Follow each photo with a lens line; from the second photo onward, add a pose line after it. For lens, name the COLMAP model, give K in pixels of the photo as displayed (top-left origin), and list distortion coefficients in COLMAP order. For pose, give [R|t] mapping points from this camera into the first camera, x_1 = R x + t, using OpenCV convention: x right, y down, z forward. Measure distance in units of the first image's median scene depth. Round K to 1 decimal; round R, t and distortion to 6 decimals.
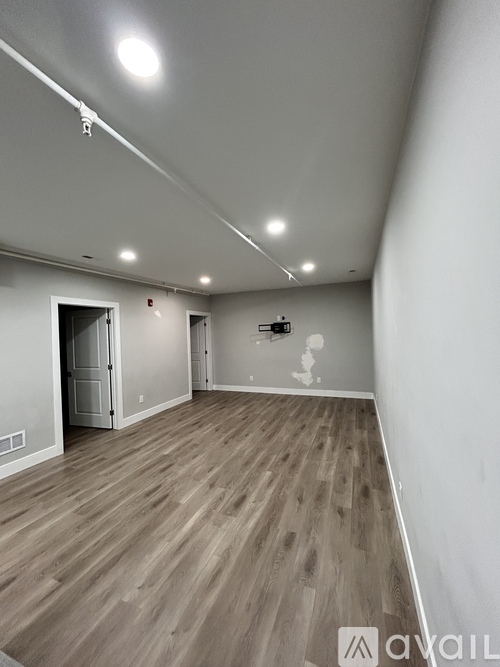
lens RADIAL K [[268.1, 0, 250.2], [0, 268.1, 336.2], [0, 0, 1]] dist [0.001992, 0.000185]
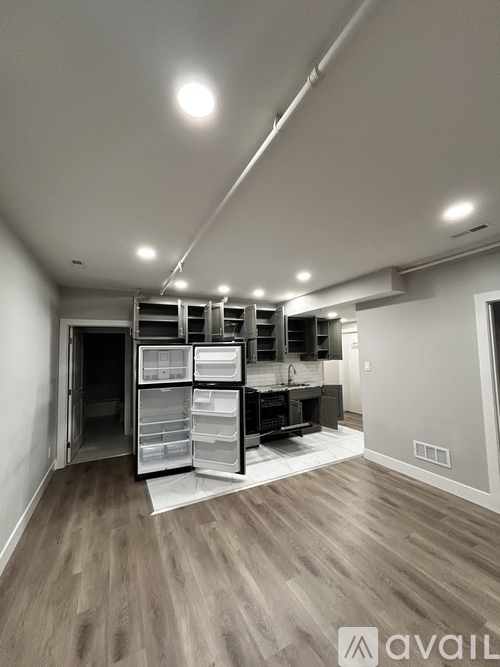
lens RADIAL K [[268.1, 0, 251.4], [0, 268.1, 332.4], [0, 0, 1]] dist [0.001992, 0.000185]
pose [[-0.652926, -0.007651, -0.757383, 0.293025], [0.033898, 0.998652, -0.039311, -0.035812], [0.756663, -0.051341, -0.651787, 1.102090]]
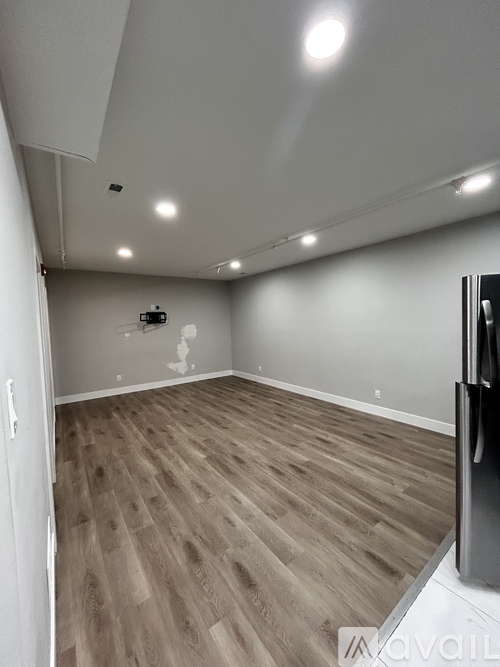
lens RADIAL K [[268.1, 0, 251.8], [0, 268.1, 332.1], [0, 0, 1]] dist [0.001992, 0.000185]
pose [[0.523487, -0.021309, 0.851767, -1.043407], [0.023193, 0.999673, 0.010755, 0.033371], [-0.851718, 0.014125, 0.523810, 0.446978]]
